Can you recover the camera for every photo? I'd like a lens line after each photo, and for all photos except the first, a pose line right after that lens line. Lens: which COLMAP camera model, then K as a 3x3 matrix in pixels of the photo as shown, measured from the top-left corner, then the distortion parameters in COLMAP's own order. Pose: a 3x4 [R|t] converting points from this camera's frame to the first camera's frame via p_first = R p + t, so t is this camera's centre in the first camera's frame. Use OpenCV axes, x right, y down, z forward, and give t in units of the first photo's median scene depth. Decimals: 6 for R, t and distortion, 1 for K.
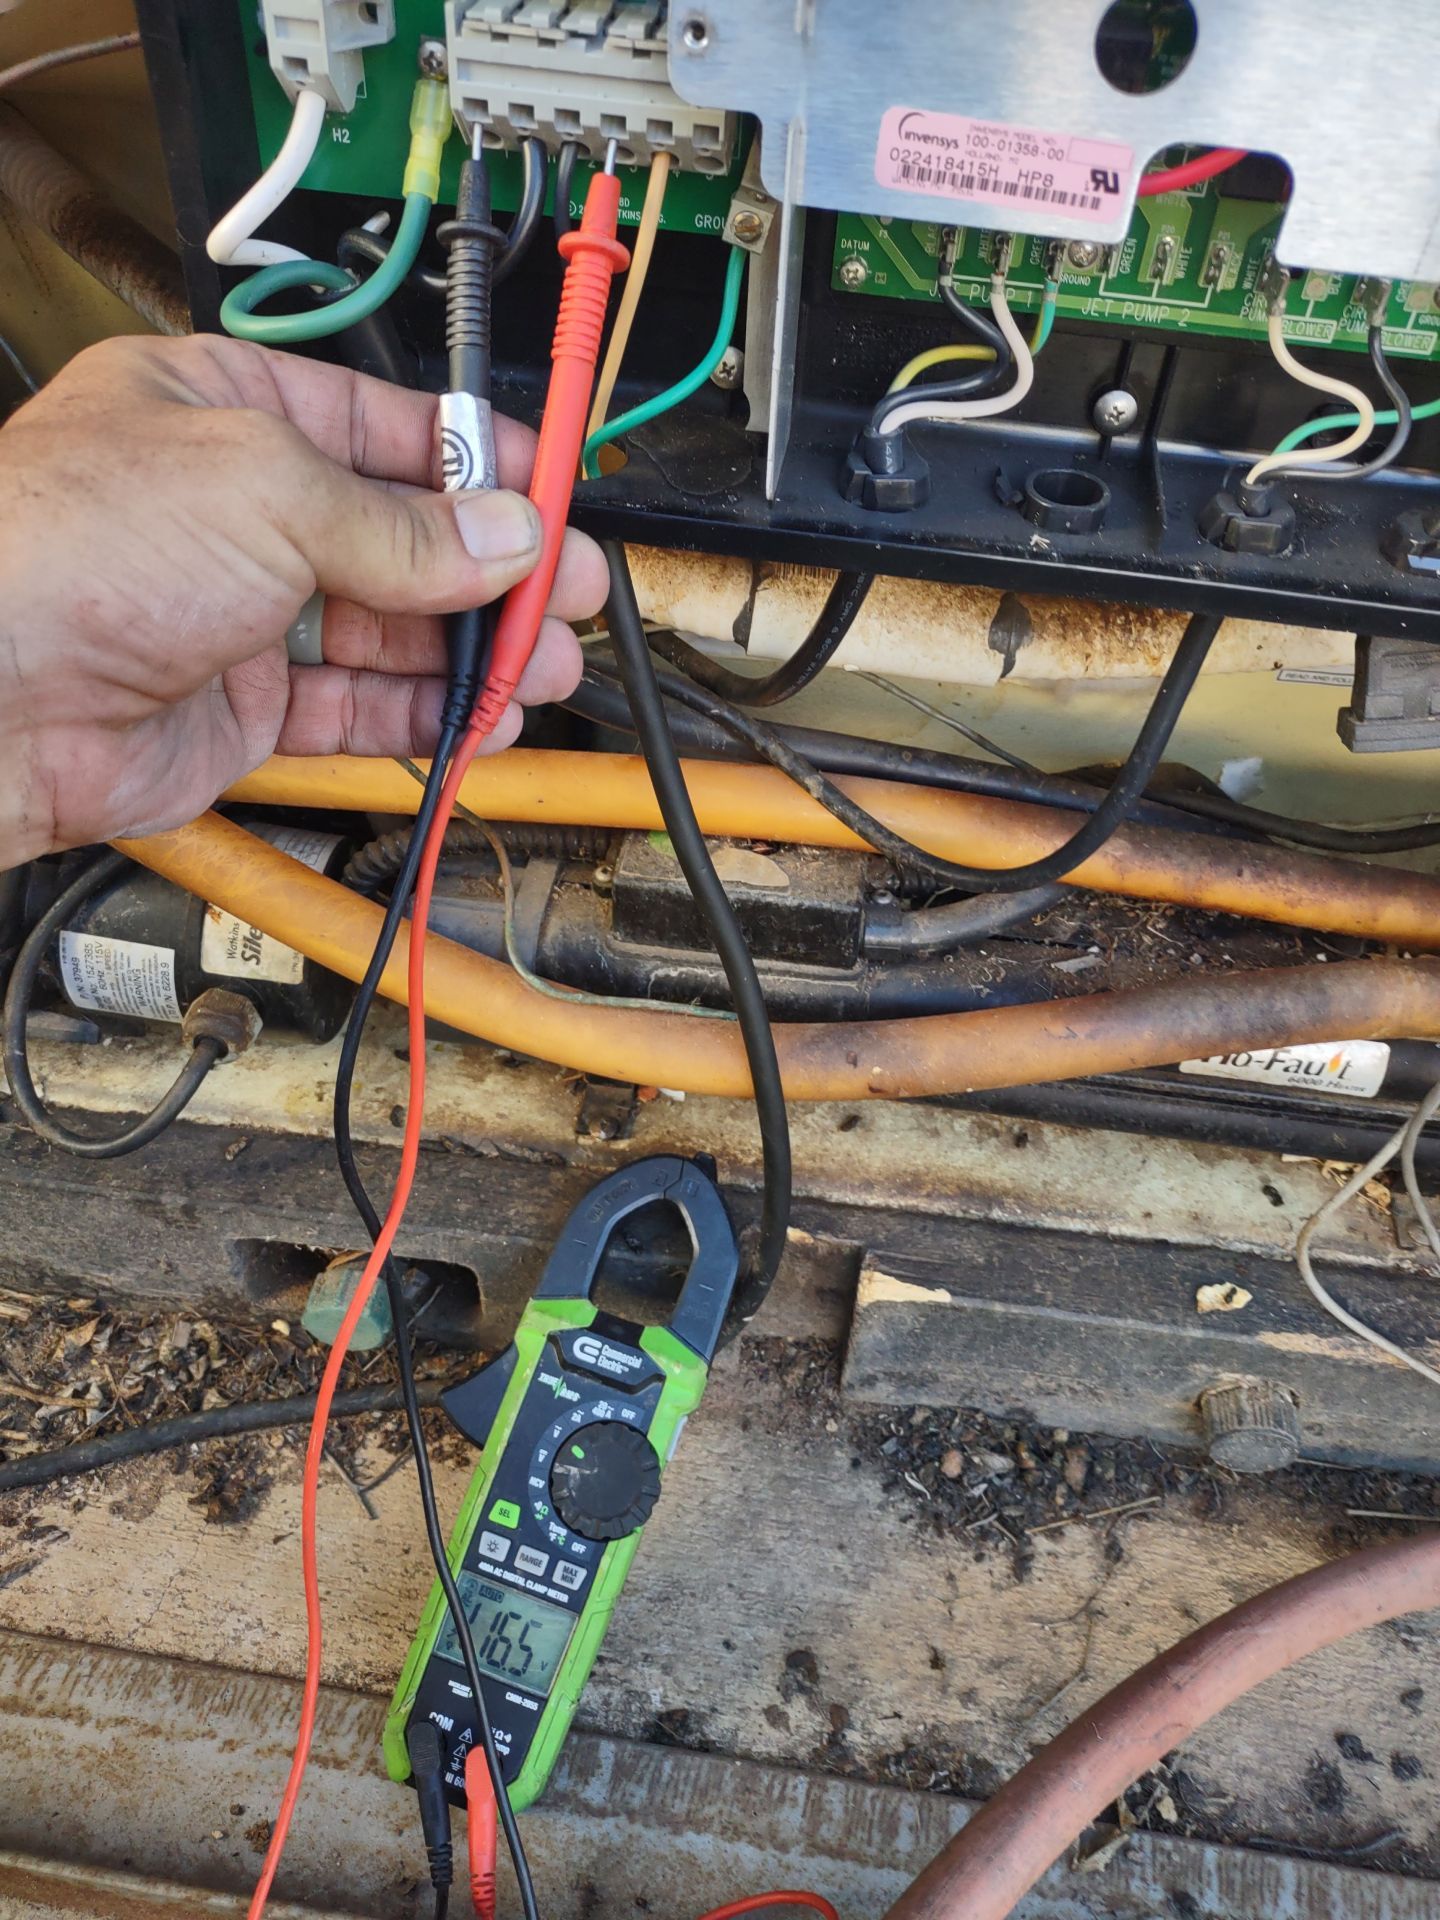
lens RADIAL K [[1435.7, 0, 702.0], [0, 1435.7, 989.2], [0, 0, 1]] dist [0.010942, -0.032921]
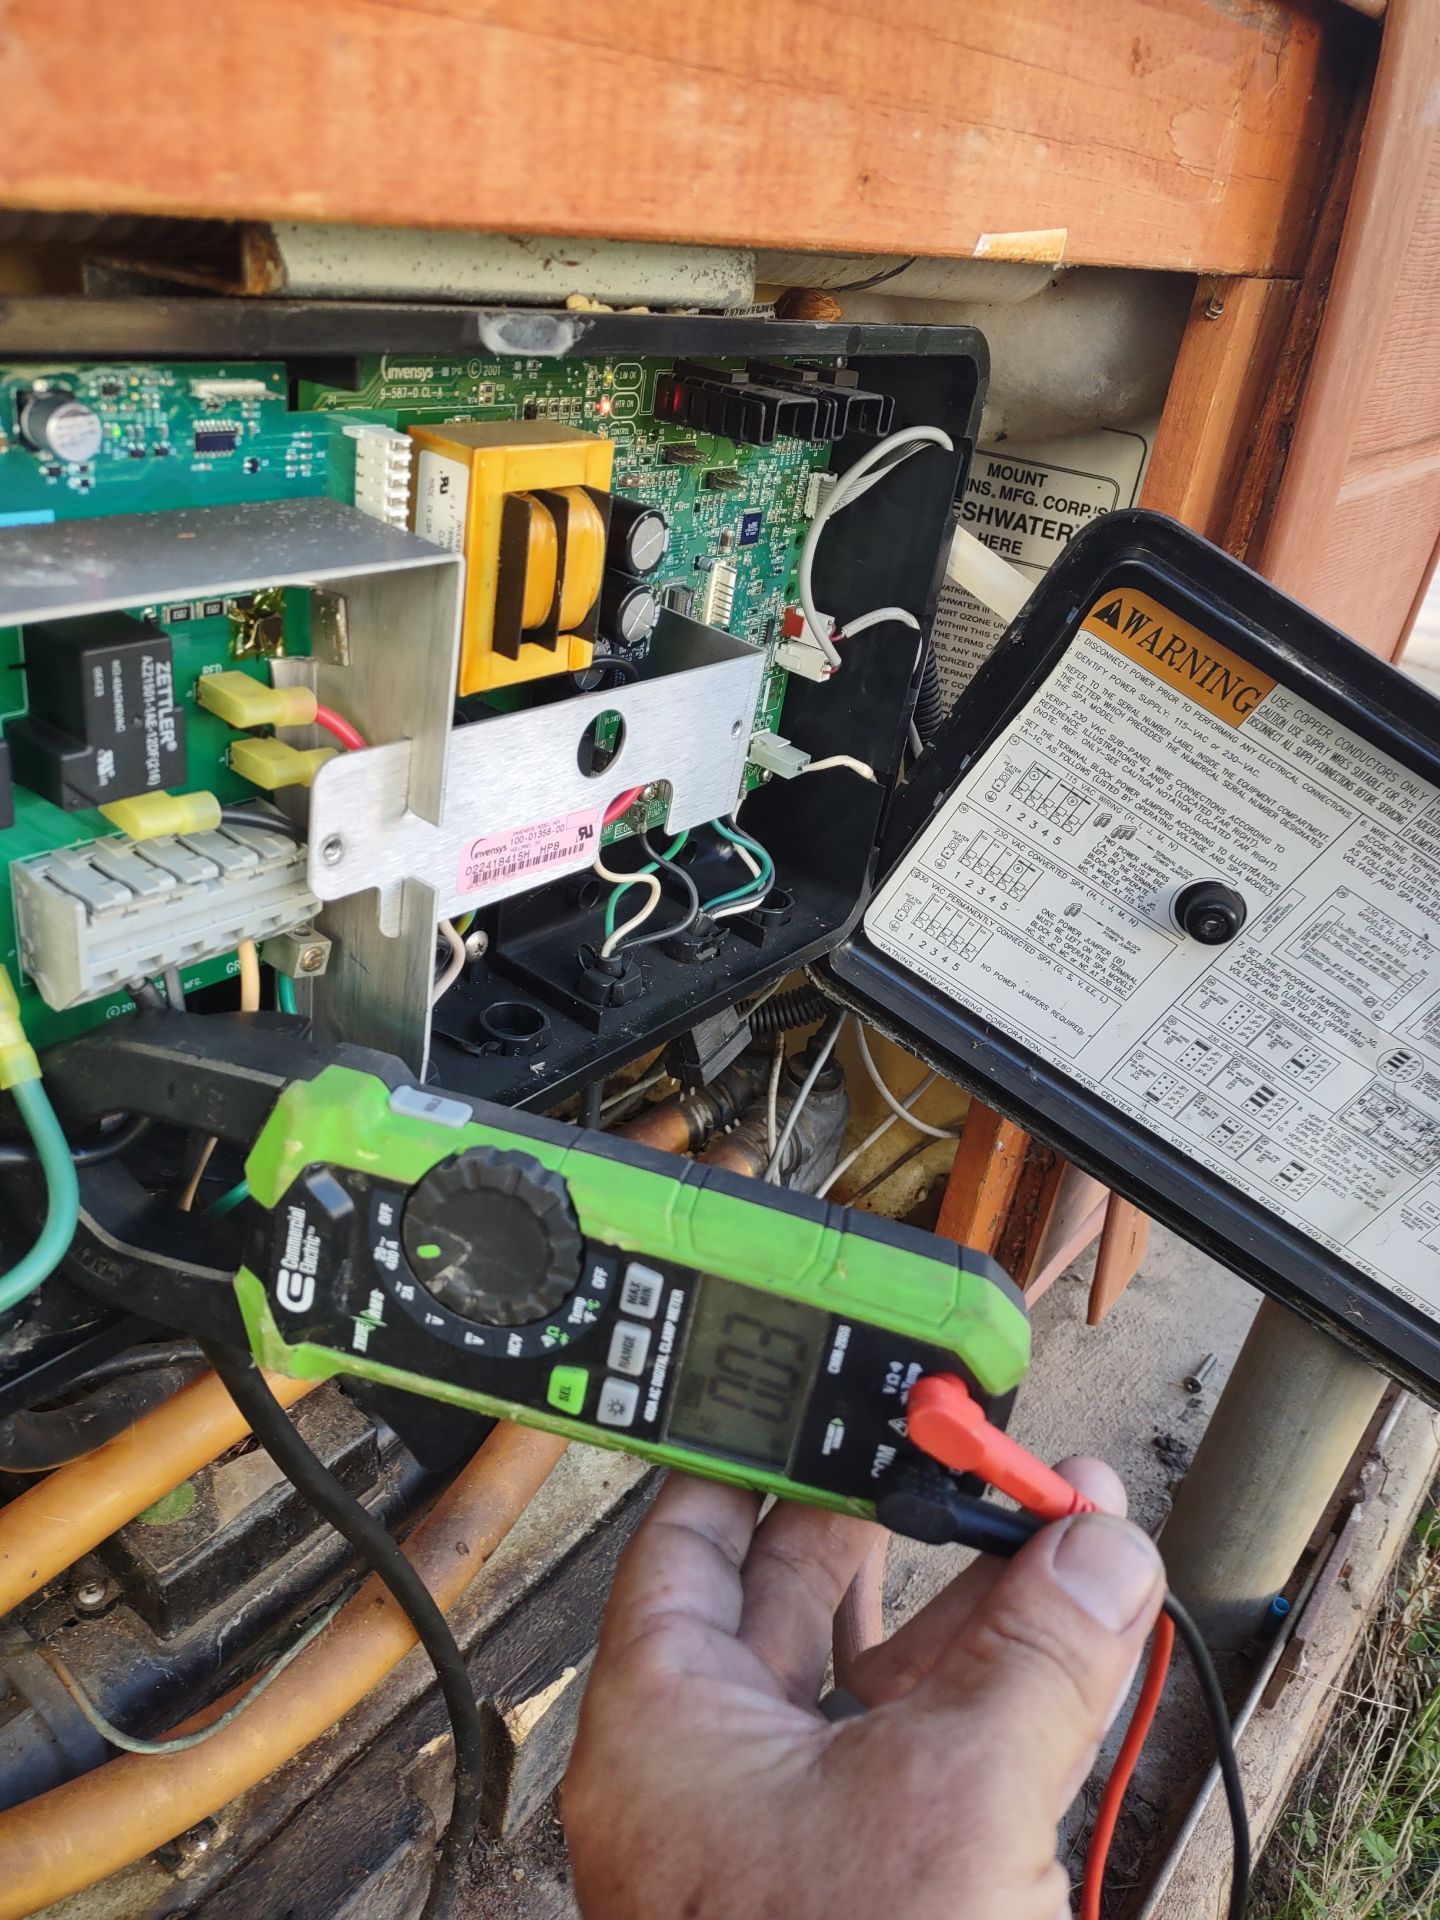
lens RADIAL K [[1435.7, 0, 711.1], [0, 1435.7, 965.9], [0, 0, 1]] dist [0.010942, -0.032921]
pose [[0.491402, -0.408618, 0.769127, -0.380337], [0.528687, 0.841736, 0.109411, -0.285165], [-0.692109, 0.352863, 0.629662, 0.070888]]
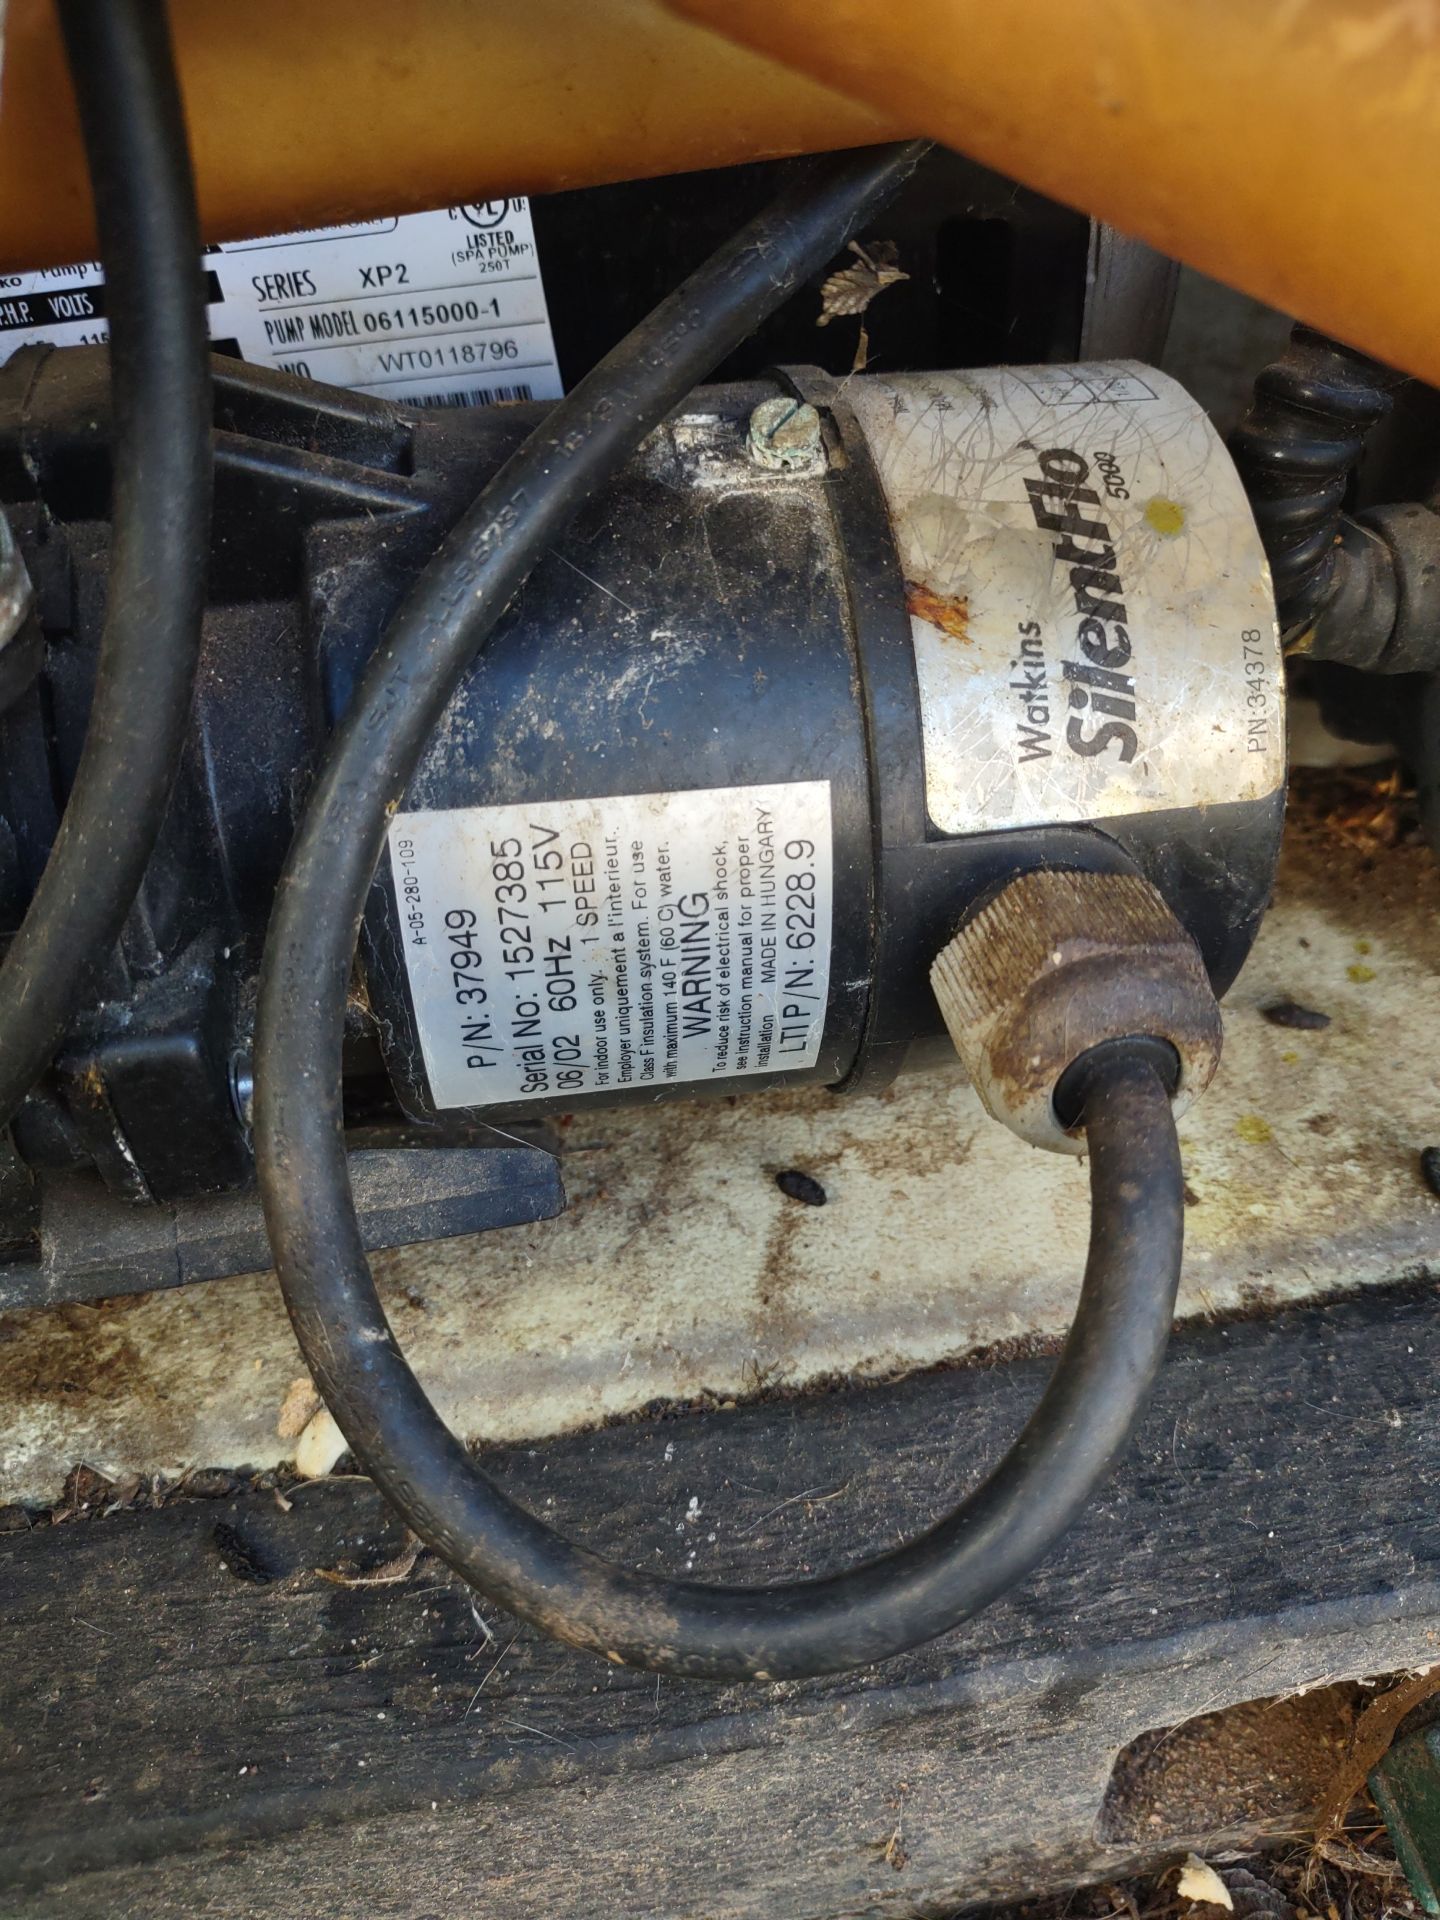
lens RADIAL K [[1435.7, 0, 707.9], [0, 1435.7, 970.7], [0, 0, 1]] dist [0.010942, -0.032921]
pose [[0.957140, -0.258536, 0.130543, -0.432251], [0.264940, 0.963664, -0.034039, 0.009792], [-0.117000, 0.067166, 0.990858, 0.738913]]
